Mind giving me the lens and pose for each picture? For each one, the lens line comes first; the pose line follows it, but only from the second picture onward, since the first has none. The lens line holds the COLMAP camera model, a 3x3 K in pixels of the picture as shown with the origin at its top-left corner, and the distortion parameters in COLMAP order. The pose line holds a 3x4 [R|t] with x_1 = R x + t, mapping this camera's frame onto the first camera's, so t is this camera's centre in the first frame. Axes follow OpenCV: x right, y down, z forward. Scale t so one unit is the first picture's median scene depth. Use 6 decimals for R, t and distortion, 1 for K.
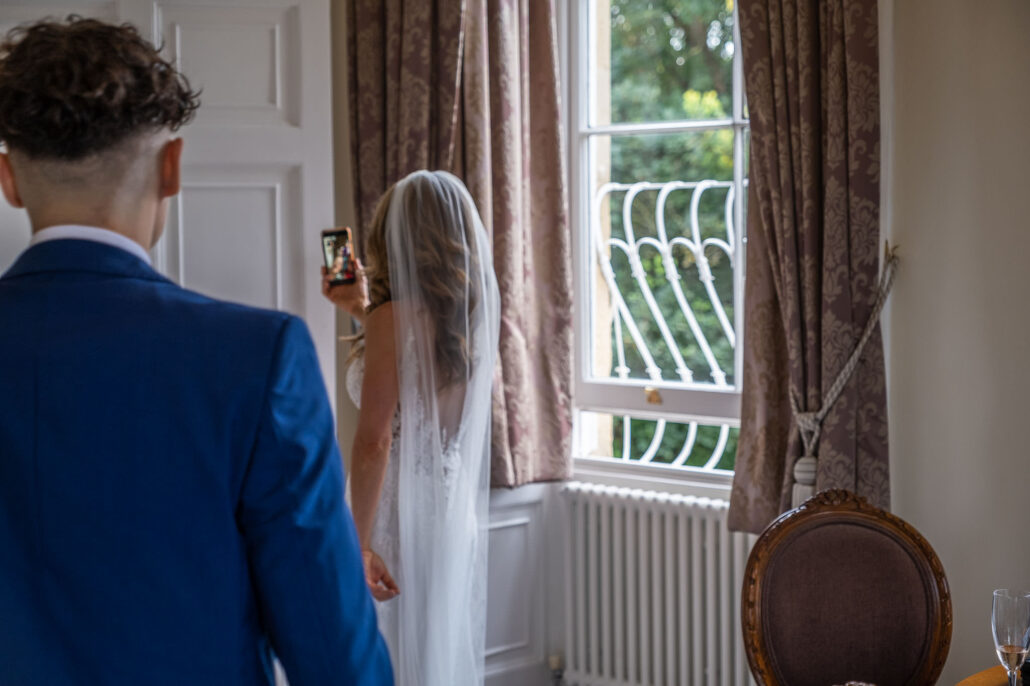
lens RADIAL K [[1897.0, 0, 515.0], [0, 1897.0, 343.0], [0, 0, 1]] dist [-0.011832, -0.202503]
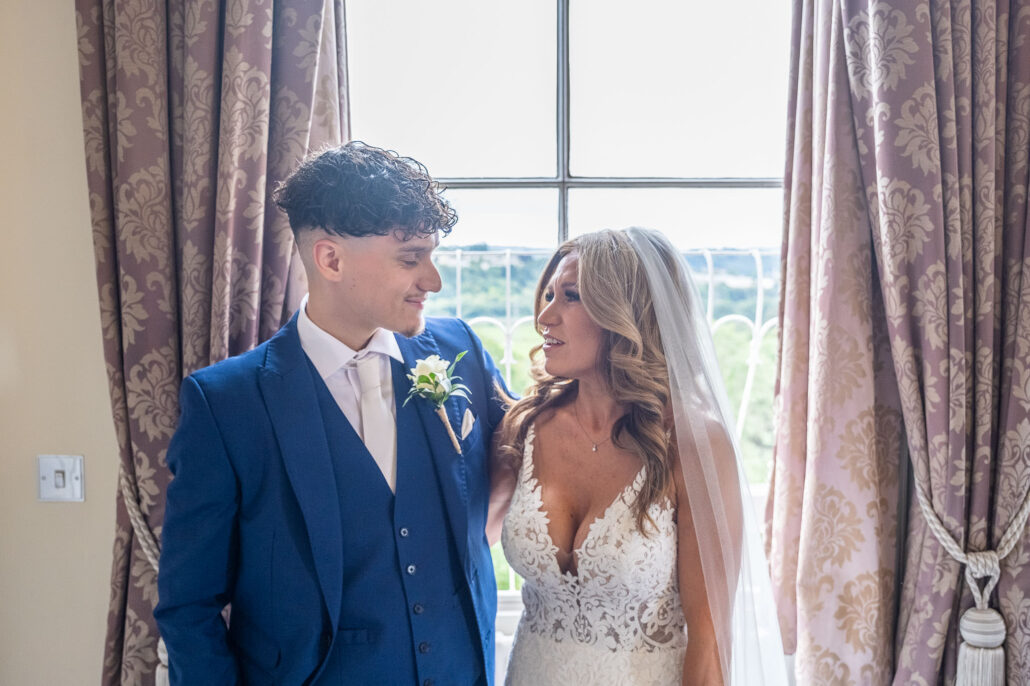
lens RADIAL K [[1033.2, 0, 515.0], [0, 1033.2, 343.0], [0, 0, 1]] dist [-0.010845, -0.008305]
pose [[0.720811, -0.048605, 0.691425, -0.263976], [0.044761, 0.998720, 0.023542, -0.066003], [-0.691685, 0.013980, 0.722064, 0.825798]]
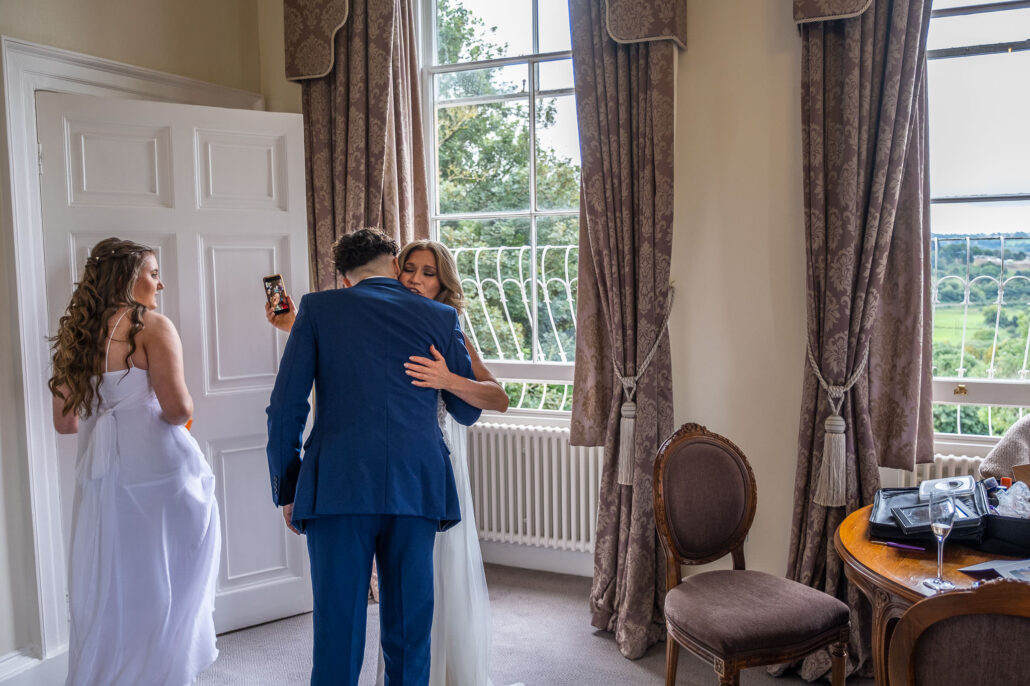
lens RADIAL K [[906.4, 0, 515.0], [0, 906.4, 343.0], [0, 0, 1]] dist [0.003854, 0.000218]
pose [[0.945339, -0.033906, 0.324322, -0.214753], [0.028265, 0.999356, 0.022089, -0.015976], [-0.324862, -0.011715, 0.945689, 0.241211]]
